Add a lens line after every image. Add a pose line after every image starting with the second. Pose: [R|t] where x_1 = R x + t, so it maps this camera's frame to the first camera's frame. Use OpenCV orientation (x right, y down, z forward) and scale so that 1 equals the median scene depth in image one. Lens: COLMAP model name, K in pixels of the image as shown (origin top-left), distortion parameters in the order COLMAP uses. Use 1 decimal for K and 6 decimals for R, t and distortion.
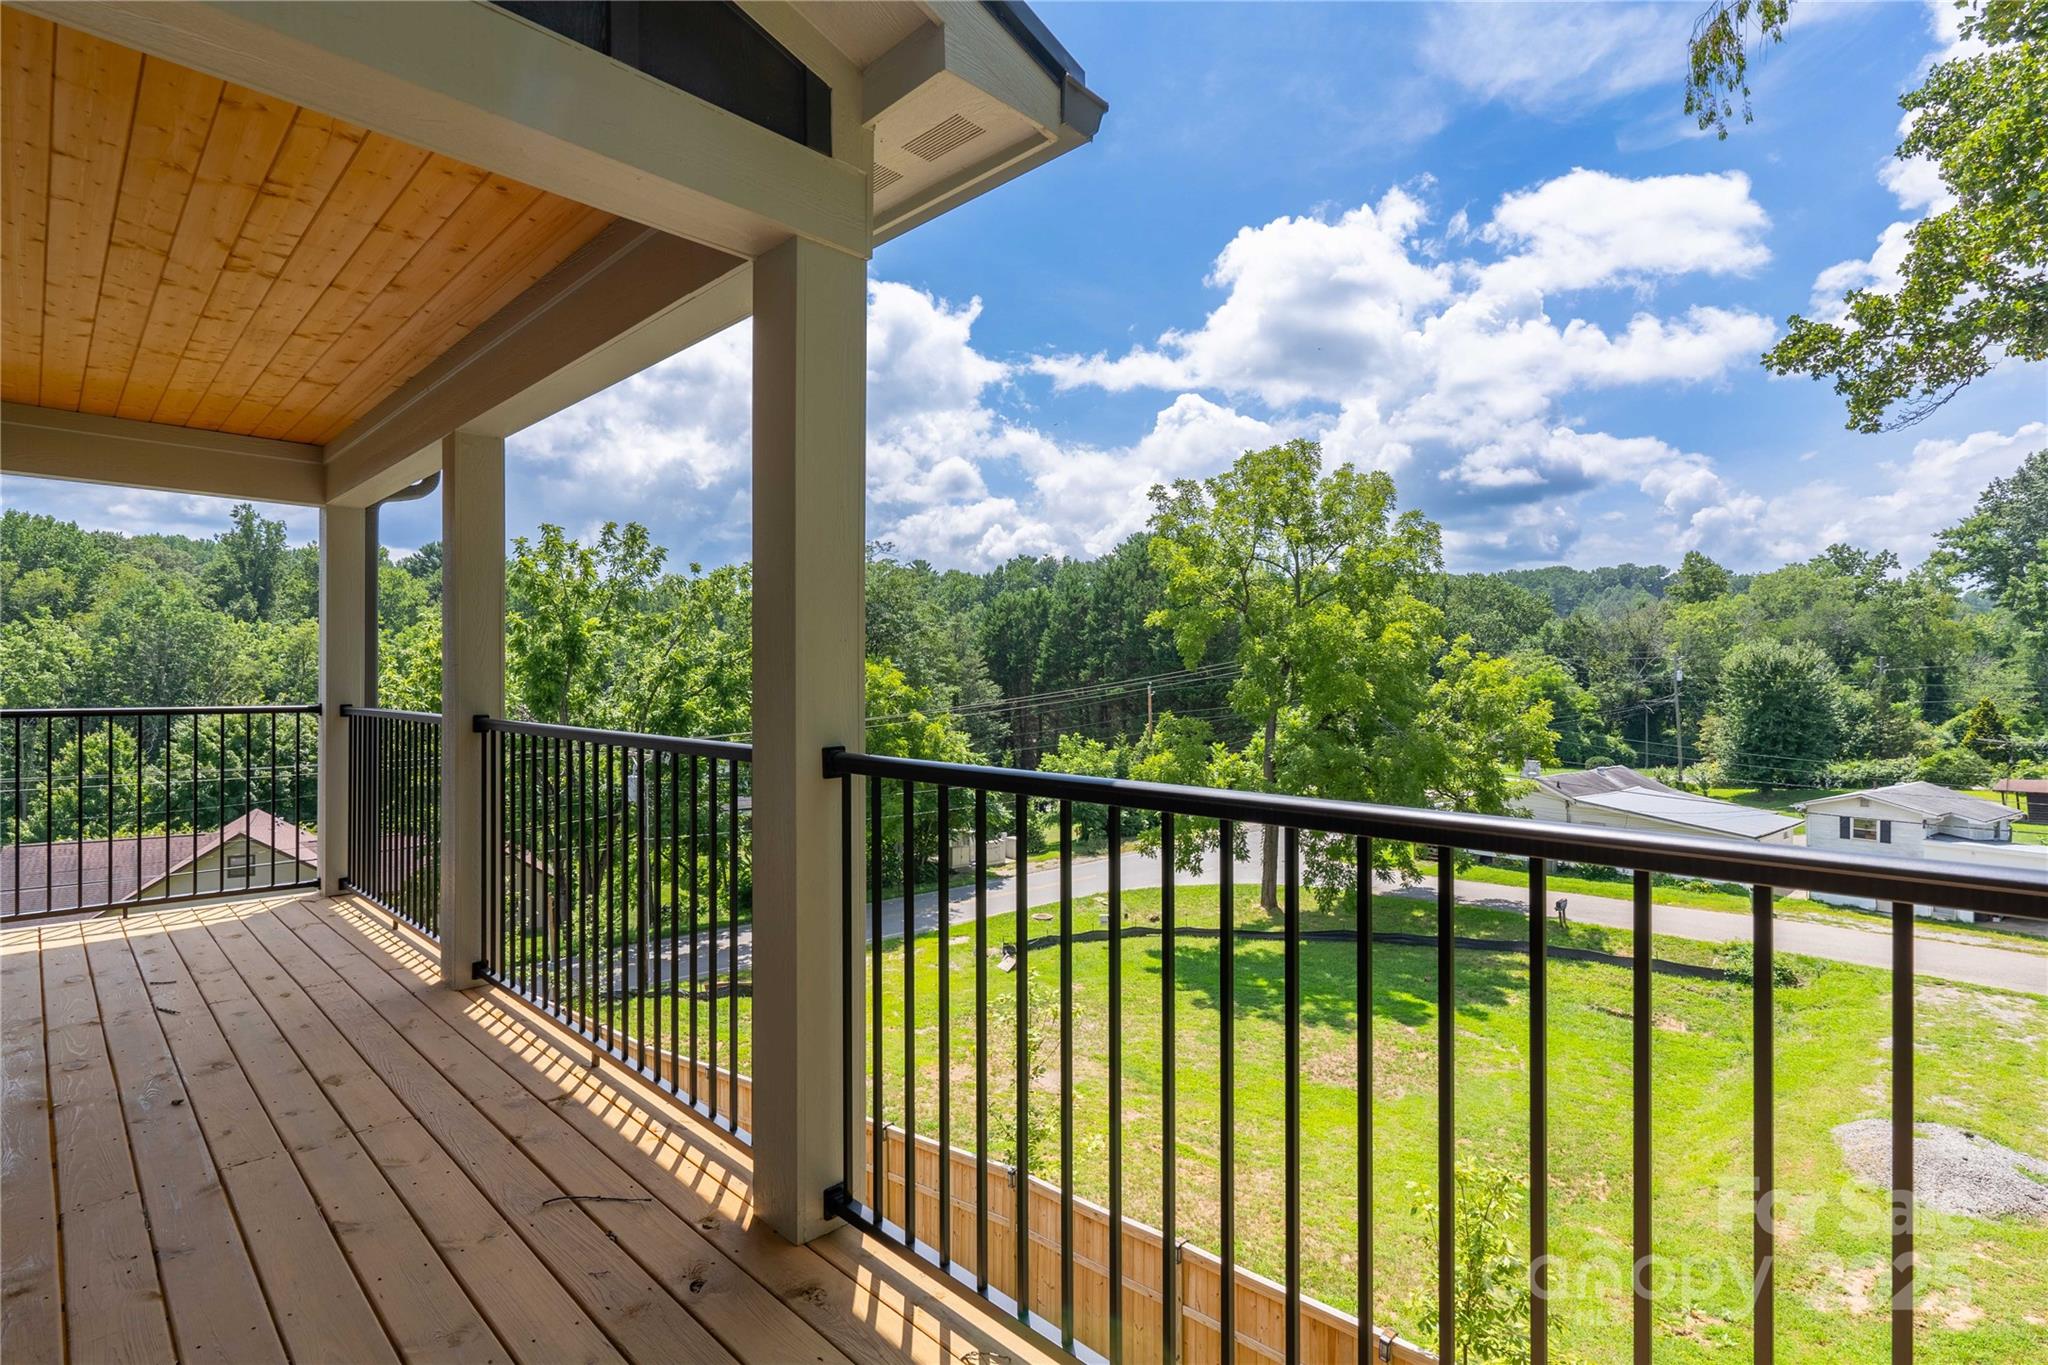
lens RADIAL K [[998.3, 0, 1062.2], [0, 998.3, 672.1], [0, 0, 1]] dist [0.004364, -0.001410]
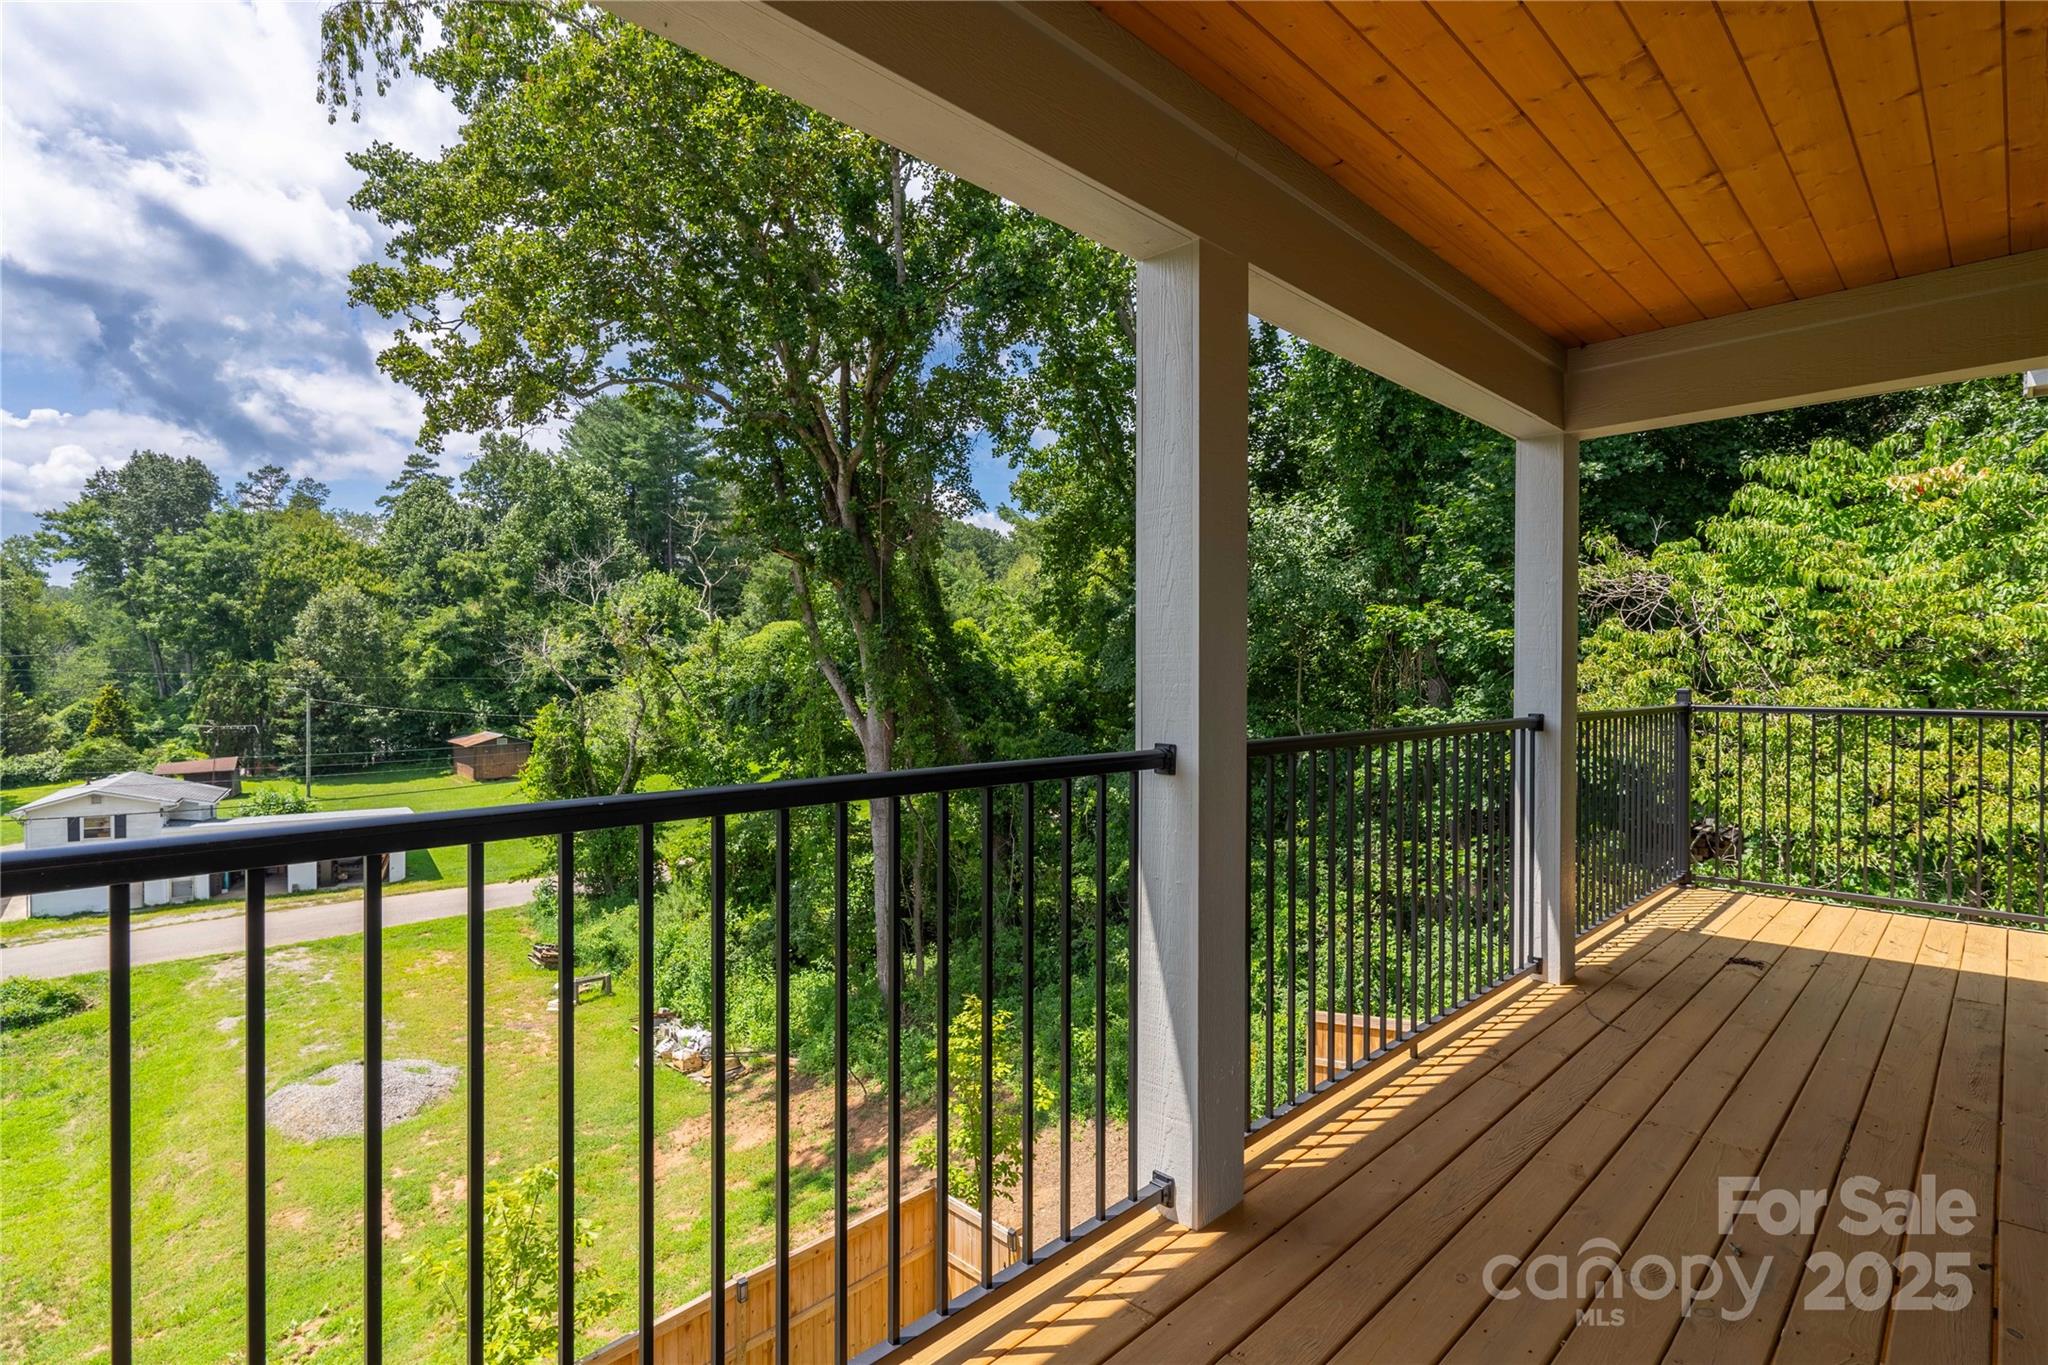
lens RADIAL K [[998.3, 0, 1023.1], [0, 998.3, 670.7], [0, 0, 1]] dist [0.004364, -0.001410]
pose [[0.013799, -0.001017, 0.999904, -0.125190], [-0.009546, 0.999954, 0.001148, 0.000215], [-0.999859, -0.009560, 0.013788, 0.116631]]
